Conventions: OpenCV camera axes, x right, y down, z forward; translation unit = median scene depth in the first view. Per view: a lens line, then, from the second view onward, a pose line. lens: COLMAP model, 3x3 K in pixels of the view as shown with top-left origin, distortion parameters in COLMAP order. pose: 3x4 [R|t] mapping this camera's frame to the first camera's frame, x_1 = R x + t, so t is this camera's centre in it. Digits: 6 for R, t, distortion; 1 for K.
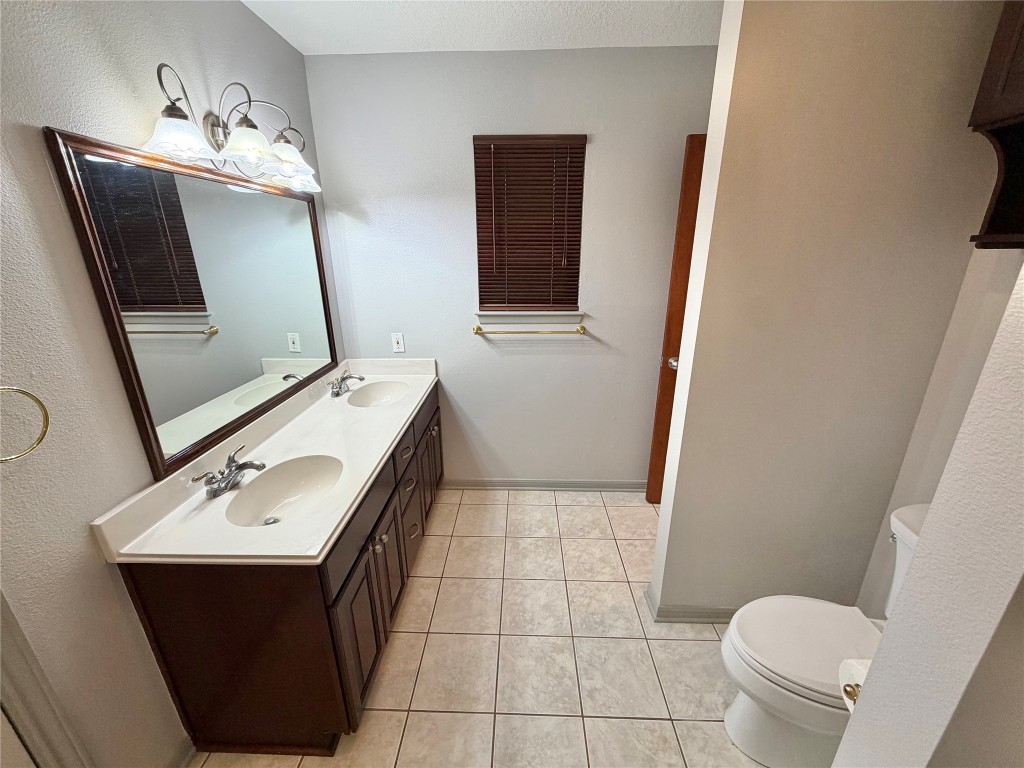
lens RADIAL K [[406.7, 0, 511.6], [0, 406.7, 384.0], [0, 0, 1]] dist [-0.002498, 0.000490]
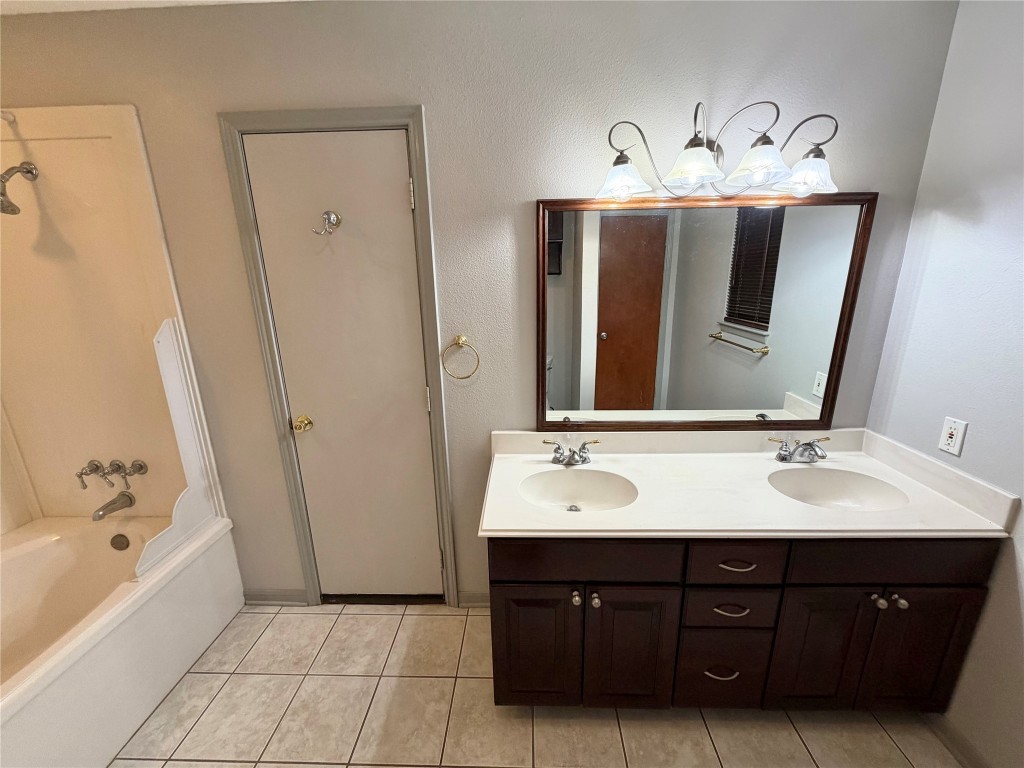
lens RADIAL K [[406.7, 0, 508.7], [0, 406.7, 383.3], [0, 0, 1]] dist [-0.002498, 0.000490]
pose [[-0.008098, 0.267775, -0.963447, 0.260262], [-0.299475, 0.918607, 0.257829, -0.142288], [0.954070, 0.290616, 0.072753, 0.406985]]
